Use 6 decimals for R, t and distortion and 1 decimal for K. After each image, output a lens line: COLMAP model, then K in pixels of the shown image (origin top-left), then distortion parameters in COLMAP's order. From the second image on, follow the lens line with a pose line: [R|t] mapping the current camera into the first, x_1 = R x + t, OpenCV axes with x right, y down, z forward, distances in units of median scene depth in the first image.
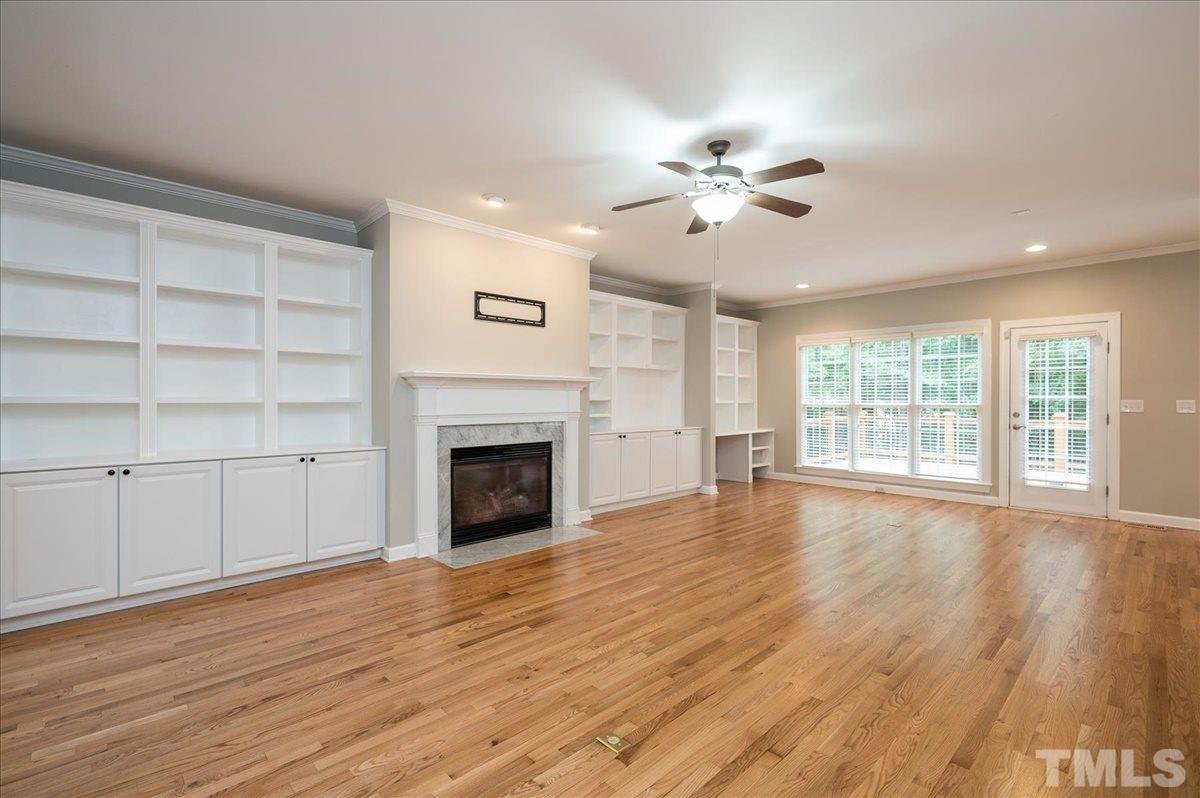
lens RADIAL K [[546.6, 0, 574.2], [0, 546.6, 393.5], [0, 0, 1]] dist [-0.000737, -0.000606]
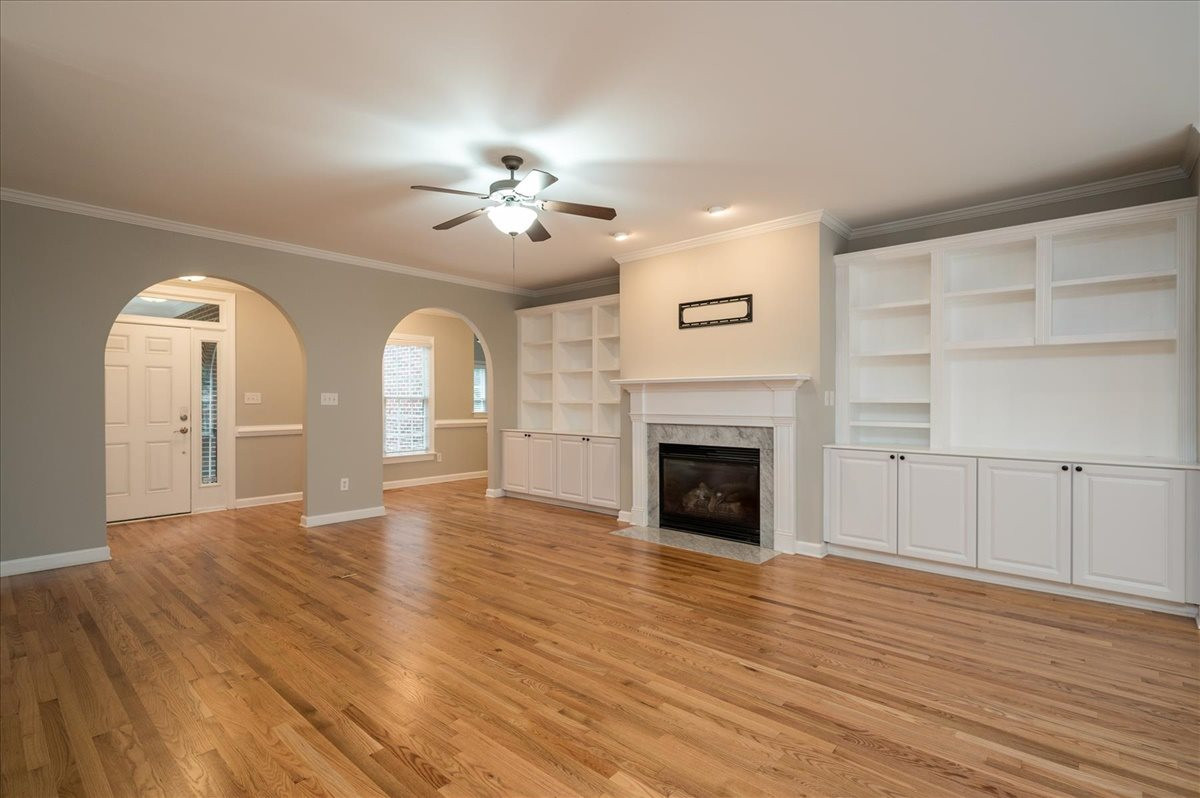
lens RADIAL K [[546.6, 0, 598.6], [0, 546.6, 402.4], [0, 0, 1]] dist [-0.000737, -0.000606]
pose [[0.101102, 0.007804, -0.994845, 0.888082], [0.017849, 0.999794, 0.009656, -0.001529], [0.994716, -0.018733, 0.100942, 0.708168]]
